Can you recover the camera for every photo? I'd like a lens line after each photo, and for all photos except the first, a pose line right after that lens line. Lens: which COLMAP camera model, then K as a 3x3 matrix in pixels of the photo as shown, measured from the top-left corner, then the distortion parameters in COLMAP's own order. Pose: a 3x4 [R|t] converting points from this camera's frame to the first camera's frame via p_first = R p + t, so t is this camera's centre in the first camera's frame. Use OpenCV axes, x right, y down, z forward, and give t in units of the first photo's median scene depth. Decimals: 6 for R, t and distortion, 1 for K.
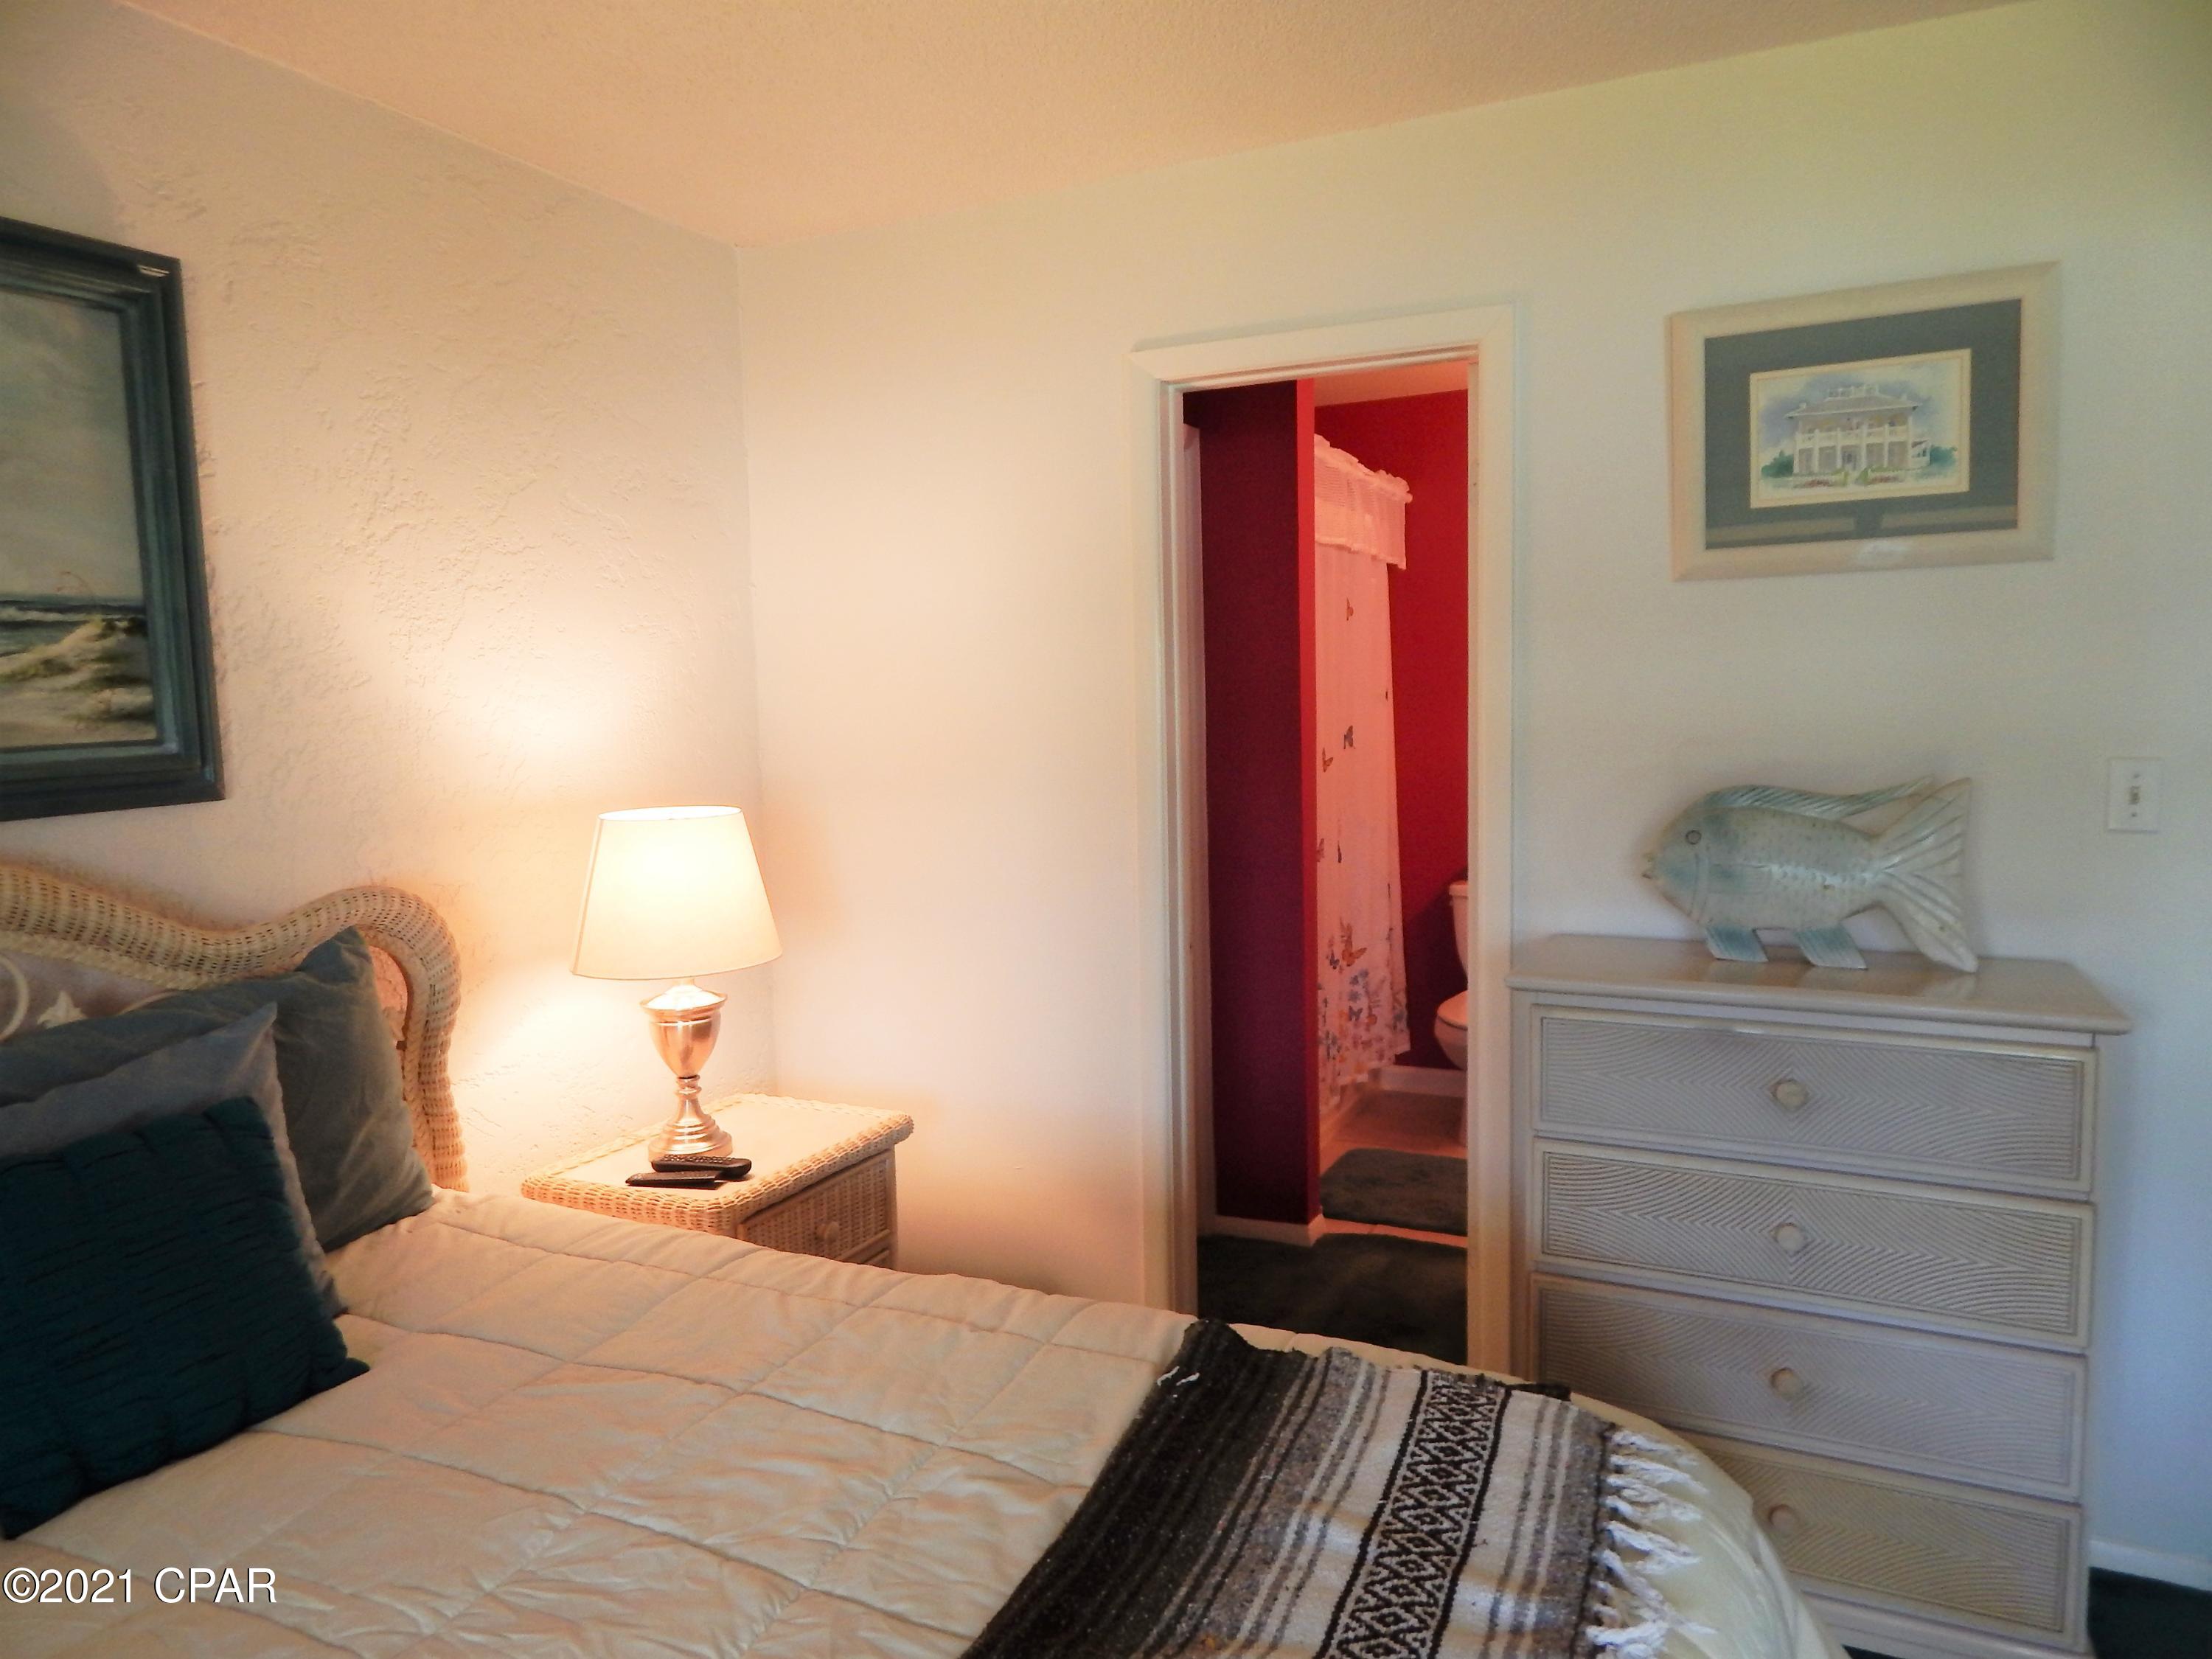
lens RADIAL K [[1471.7, 0, 1109.4], [0, 1471.7, 819.4], [0, 0, 1]] dist [0.008408, -0.003249]
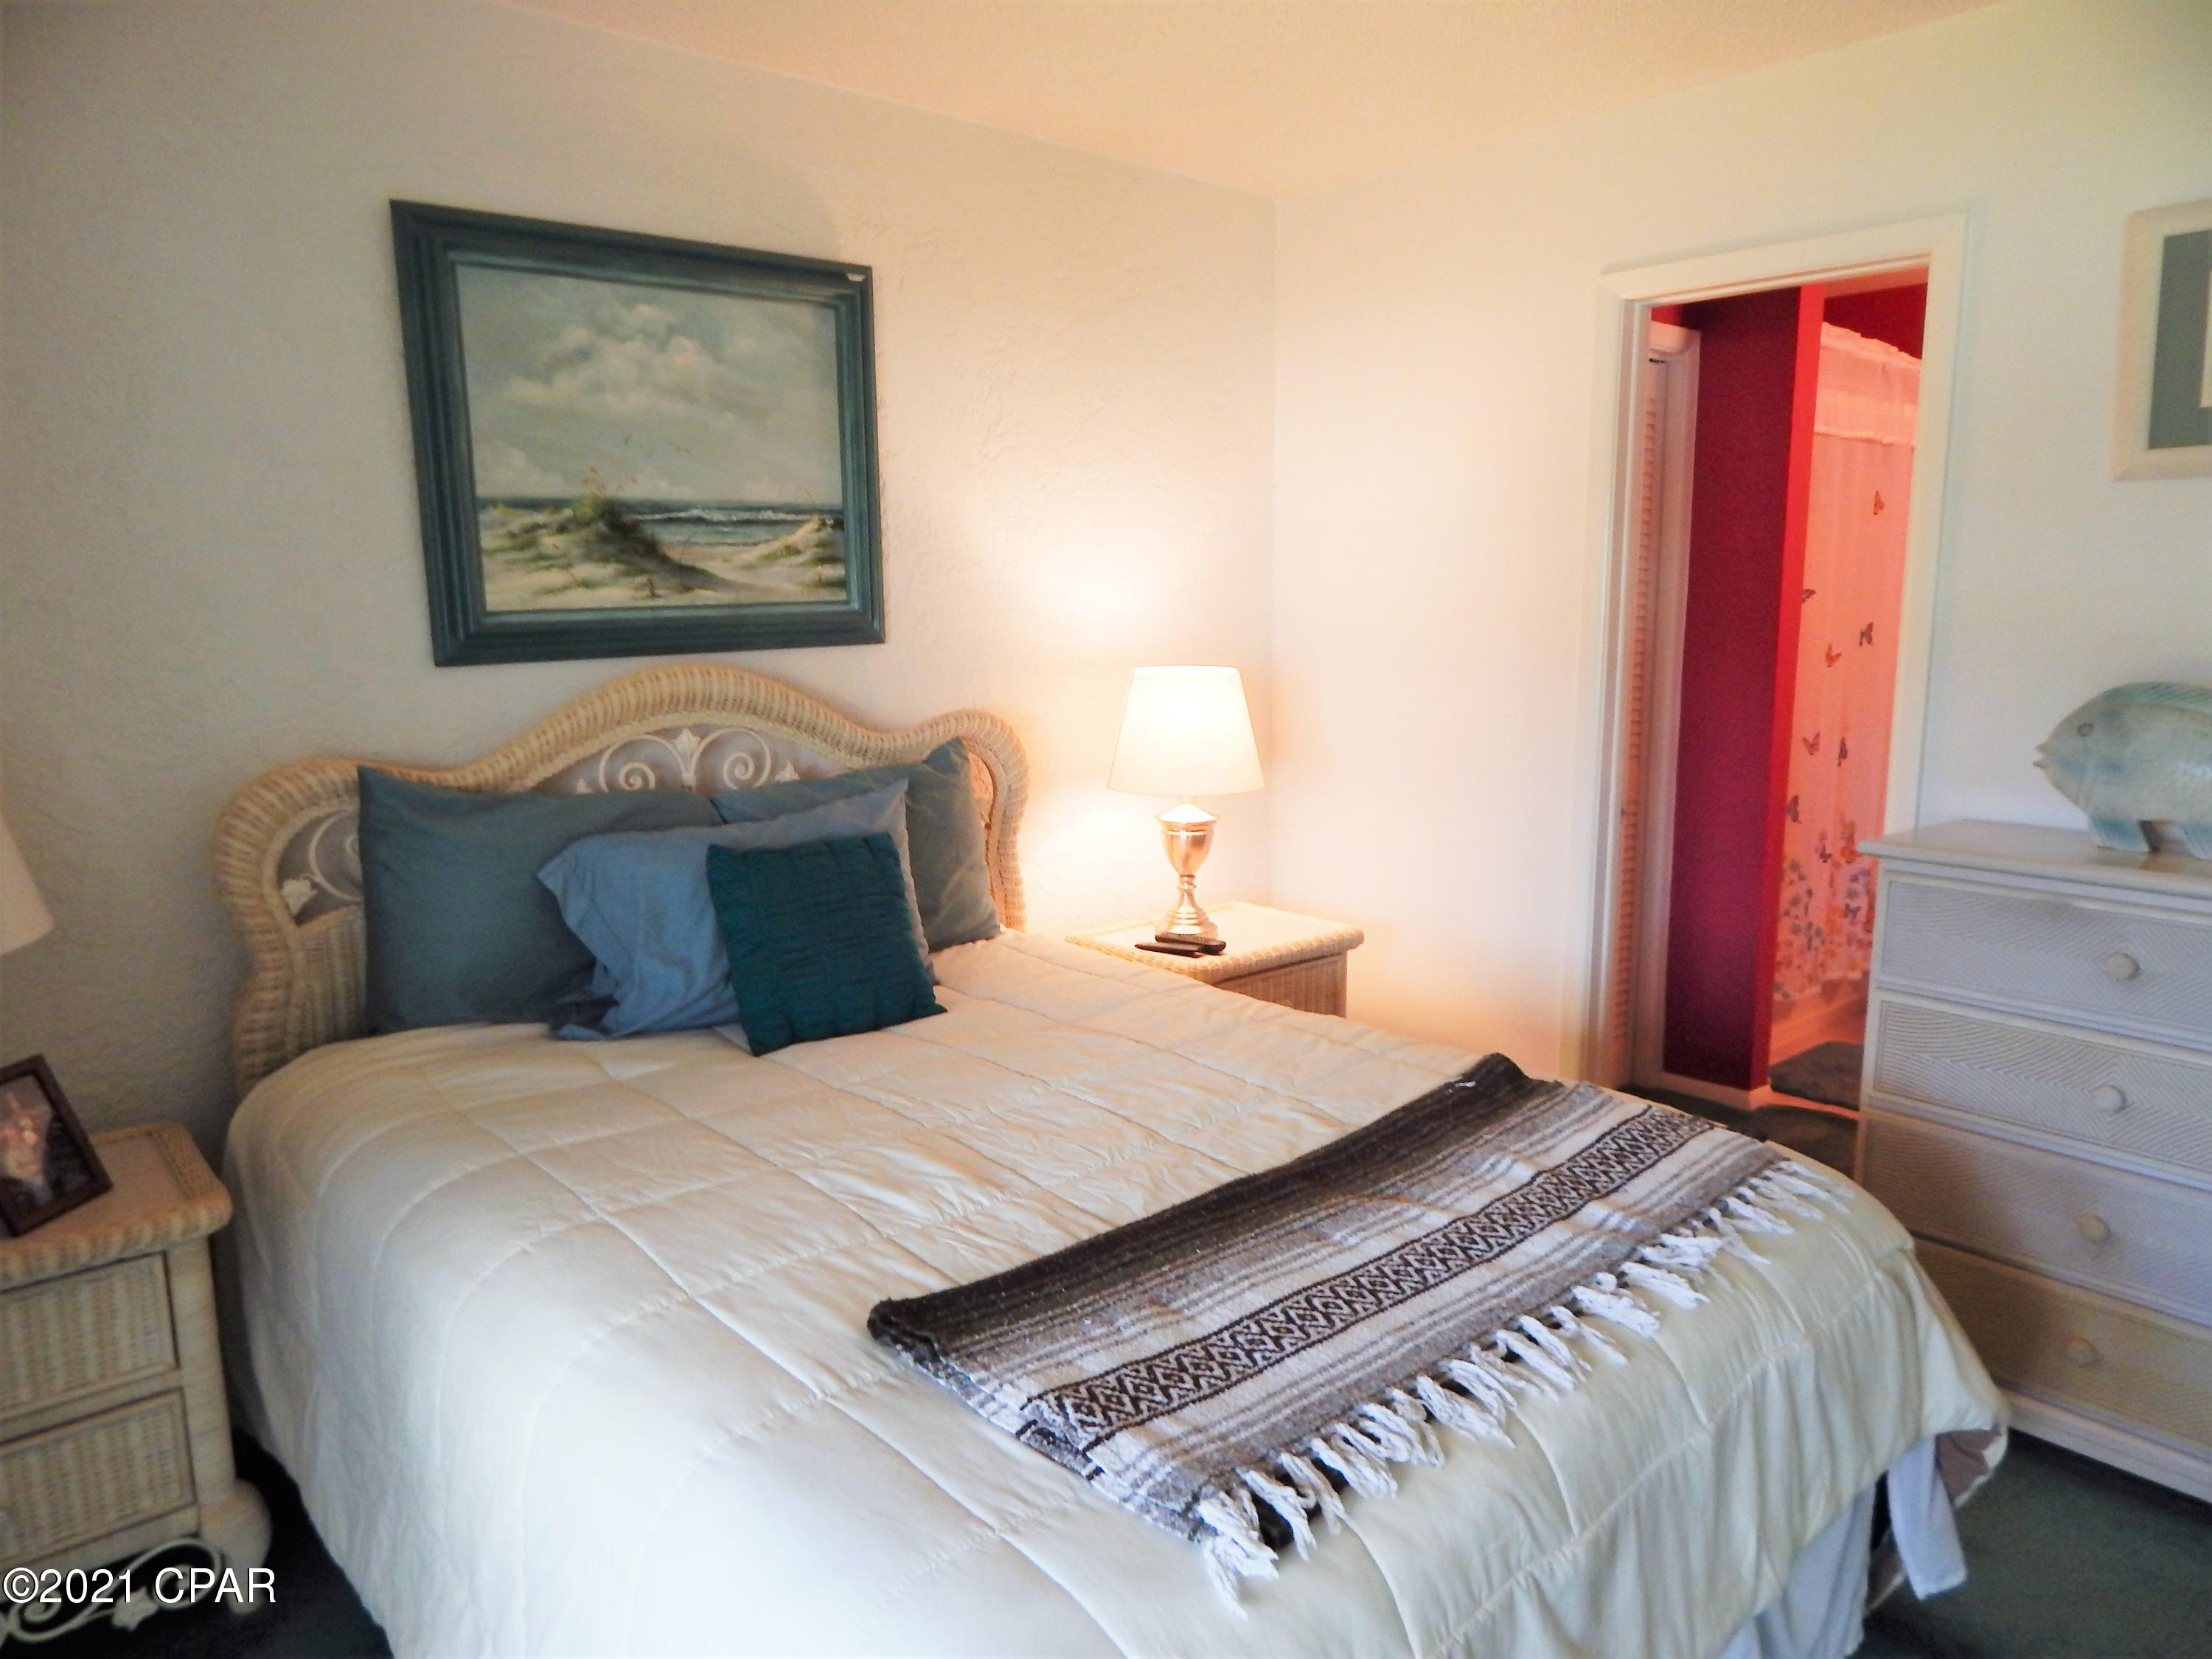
lens RADIAL K [[1471.7, 0, 1106.3], [0, 1471.7, 834.0], [0, 0, 1]] dist [0.008408, -0.003249]
pose [[0.918997, 0.084669, -0.385065, 0.186065], [-0.052577, 0.994264, 0.093139, 0.027911], [0.390742, -0.065349, 0.918178, -0.274894]]
